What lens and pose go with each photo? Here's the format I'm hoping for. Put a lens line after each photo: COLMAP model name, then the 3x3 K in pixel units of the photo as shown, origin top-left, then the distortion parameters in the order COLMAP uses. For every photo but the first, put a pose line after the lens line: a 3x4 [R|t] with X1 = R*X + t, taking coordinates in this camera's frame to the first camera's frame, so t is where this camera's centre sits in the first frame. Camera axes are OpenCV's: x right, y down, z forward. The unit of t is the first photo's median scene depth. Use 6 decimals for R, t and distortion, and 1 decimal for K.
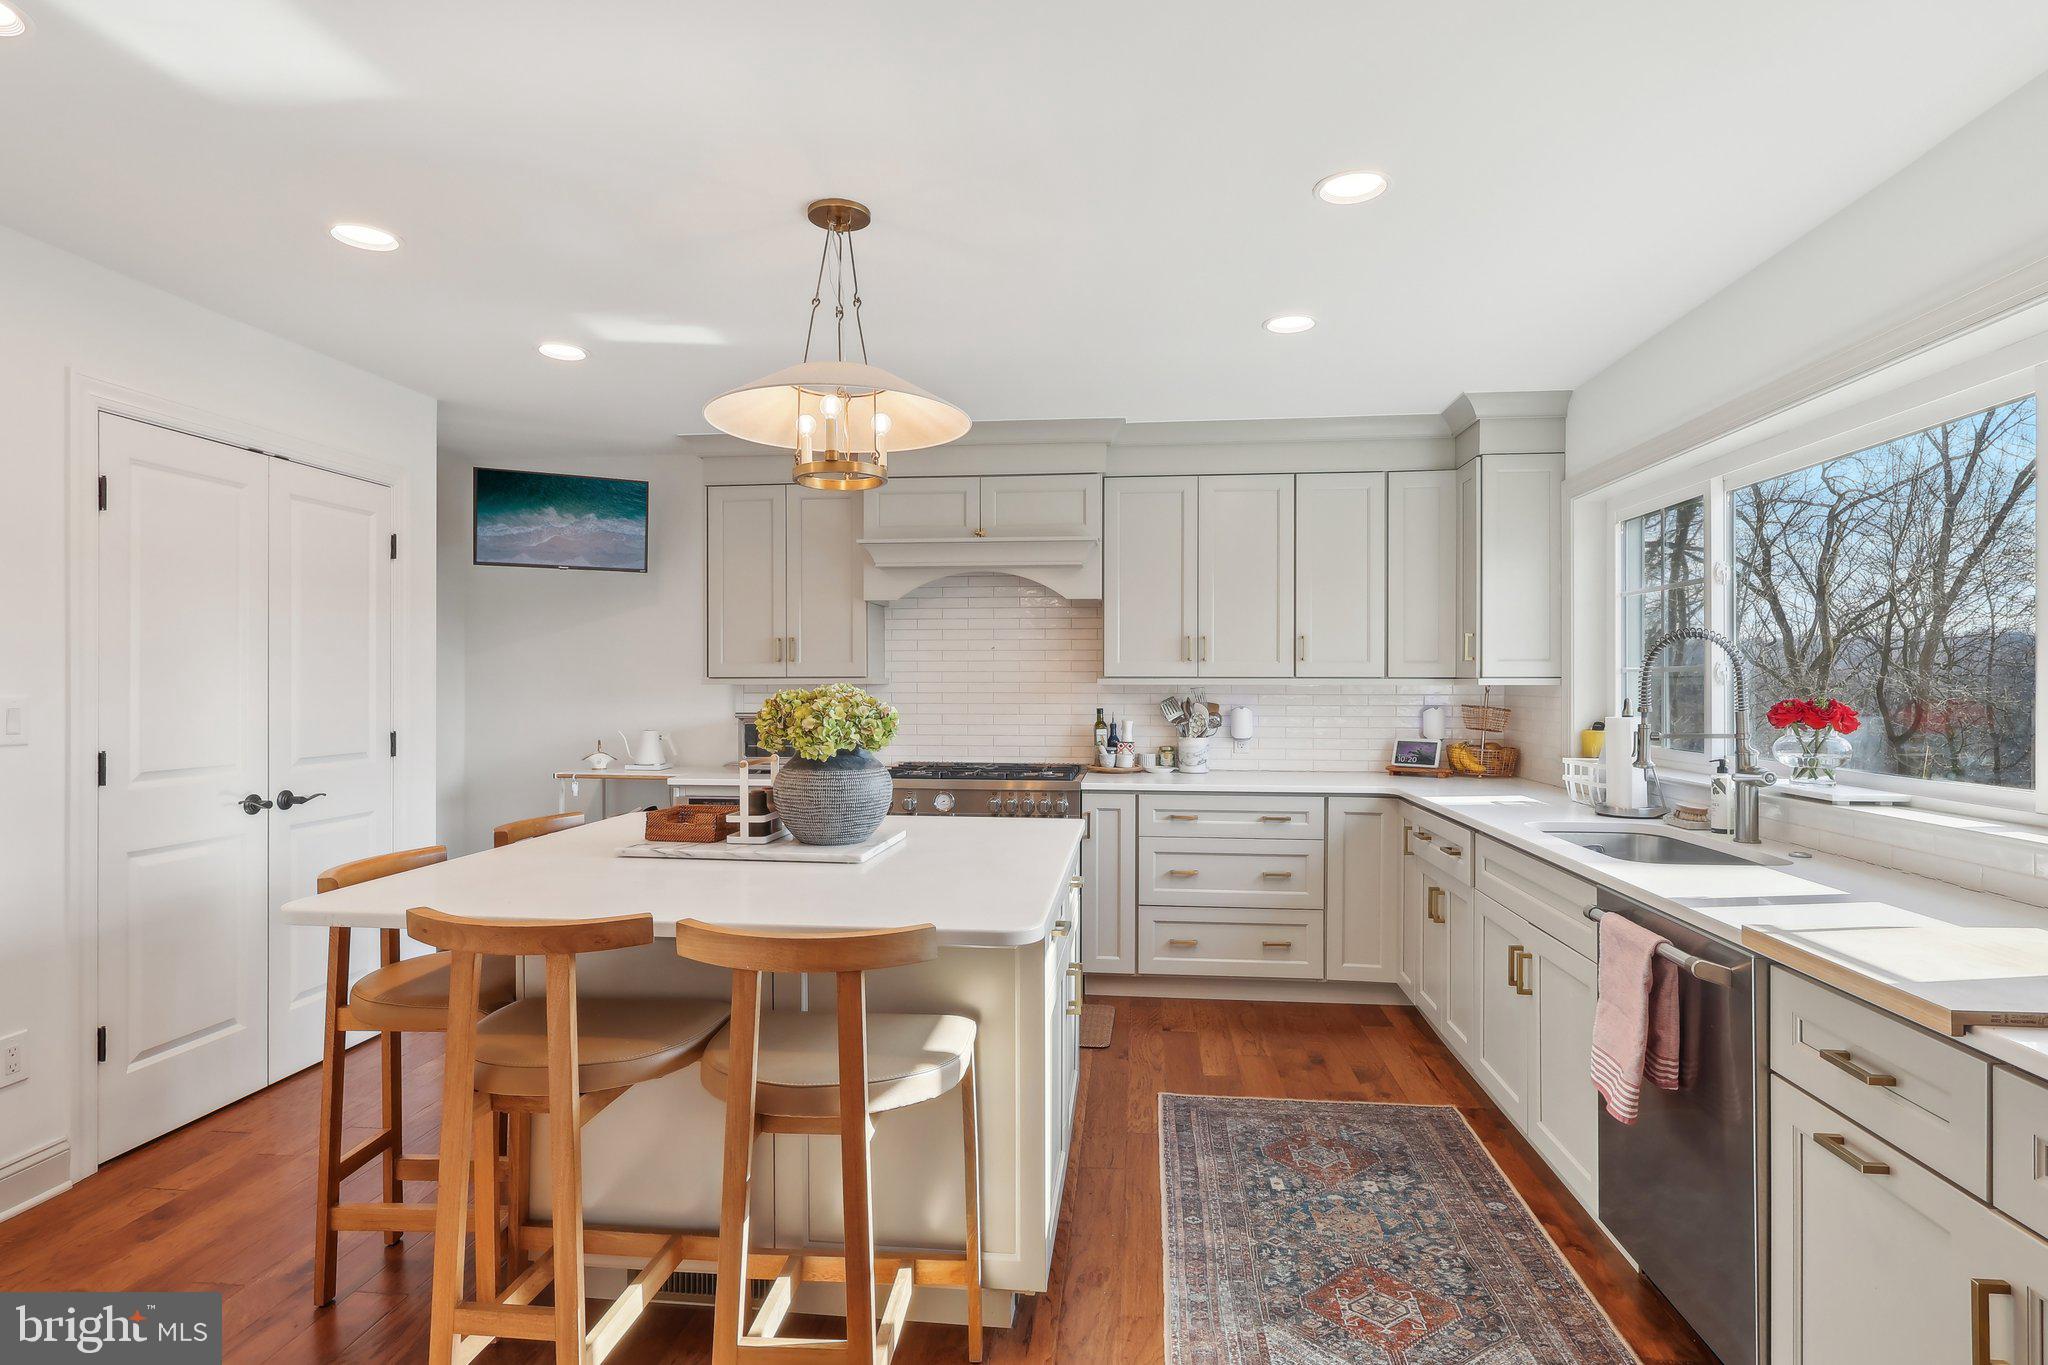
lens RADIAL K [[1004.4, 0, 1032.7], [0, 1004.4, 677.1], [0, 0, 1]] dist [-0.001254, 0.000025]
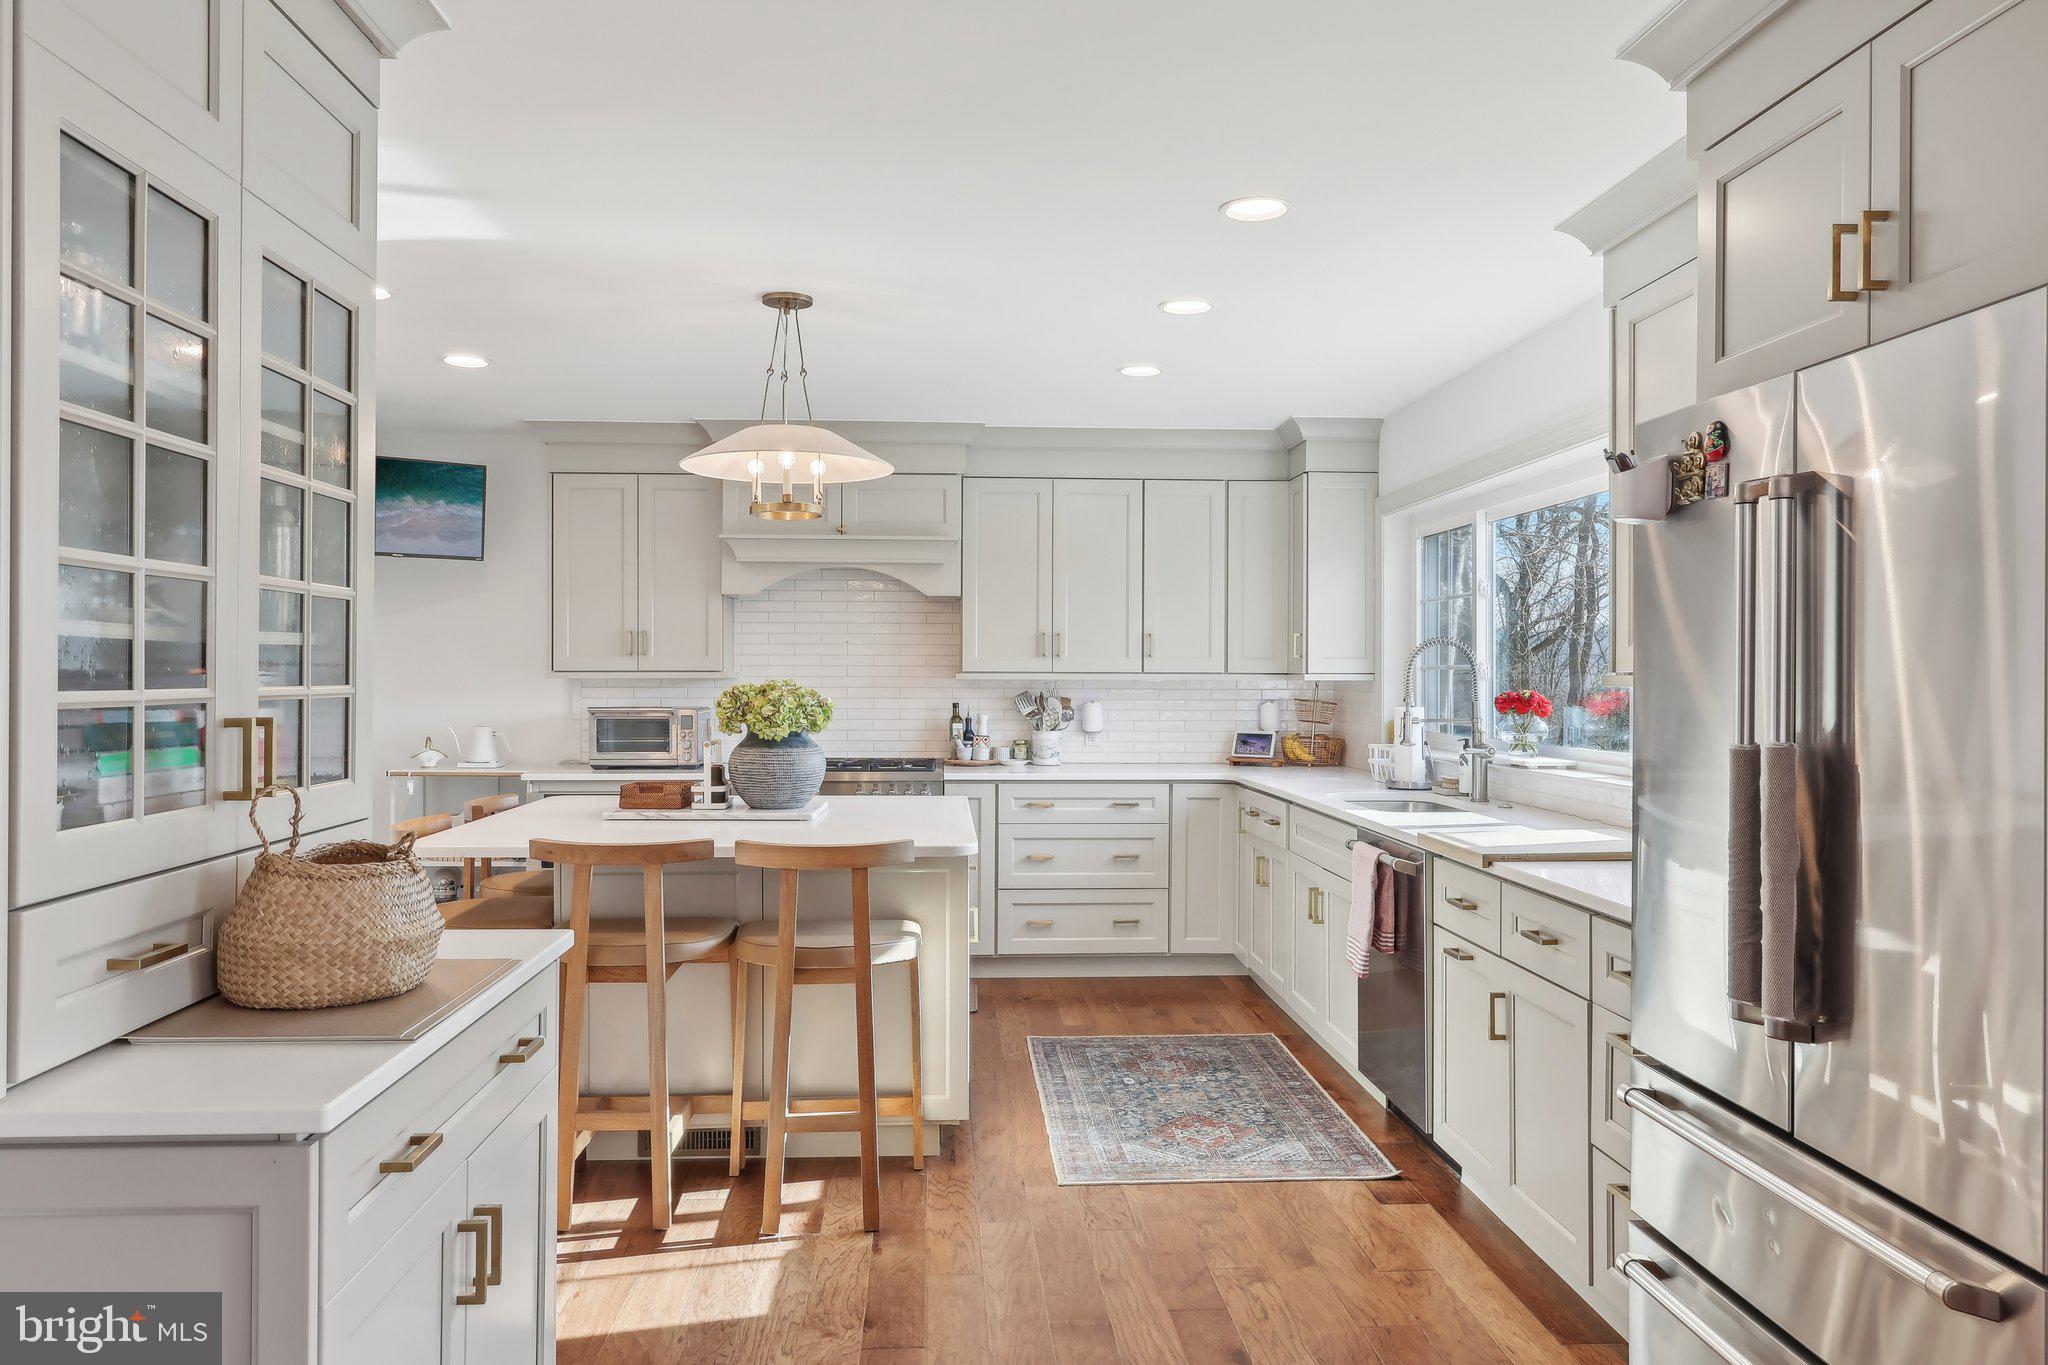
lens RADIAL K [[1405.3, 0, 1018.4], [0, 1405.3, 658.3], [0, 0, 1]] dist [-0.001379, -0.000102]
pose [[0.985773, 0.004307, 0.168027, -0.125485], [-0.003221, 0.999972, -0.006734, -0.004959], [-0.168051, 0.006097, 0.985759, -0.469718]]
